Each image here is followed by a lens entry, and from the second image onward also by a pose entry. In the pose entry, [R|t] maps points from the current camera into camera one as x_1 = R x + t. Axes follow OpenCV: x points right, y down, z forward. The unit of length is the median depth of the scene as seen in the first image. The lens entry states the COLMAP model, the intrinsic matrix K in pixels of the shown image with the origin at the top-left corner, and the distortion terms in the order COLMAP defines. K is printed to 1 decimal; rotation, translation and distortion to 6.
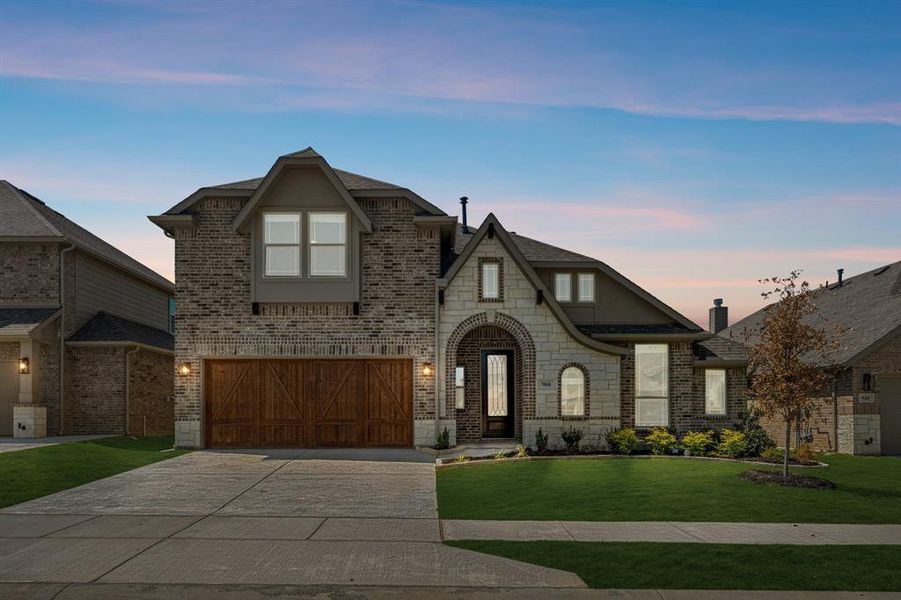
lens RADIAL K [[367.7, 0, 450.1], [0, 367.7, 302.9], [0, 0, 1]] dist [-0.001109, 0.000210]
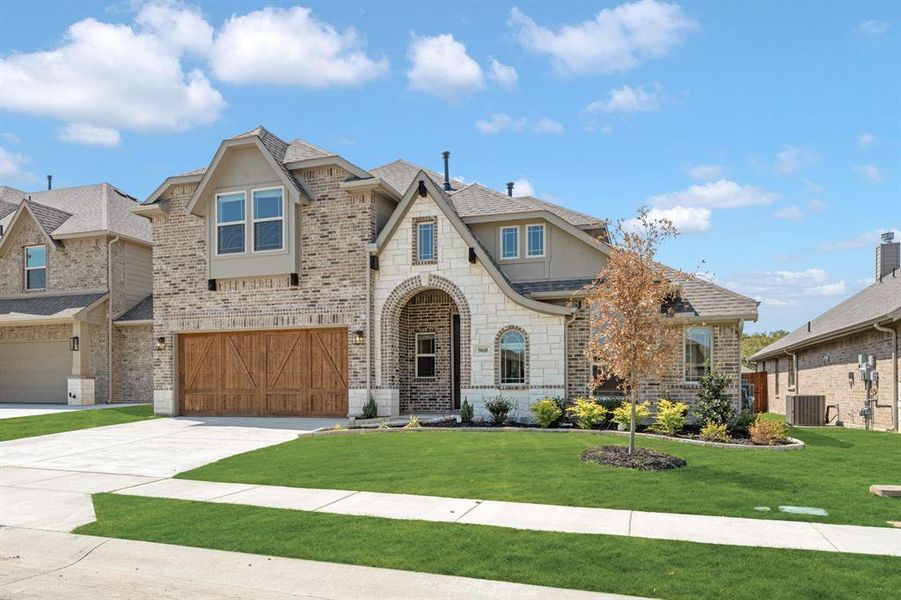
lens RADIAL K [[399.3, 0, 450.5], [0, 399.3, 264.8], [0, 0, 1]] dist [-0.000560, -0.000118]
pose [[0.975809, -0.066069, -0.208404, 0.393326], [0.066269, 0.997784, -0.006030, 0.009586], [0.208340, -0.007927, 0.978024, 0.012053]]
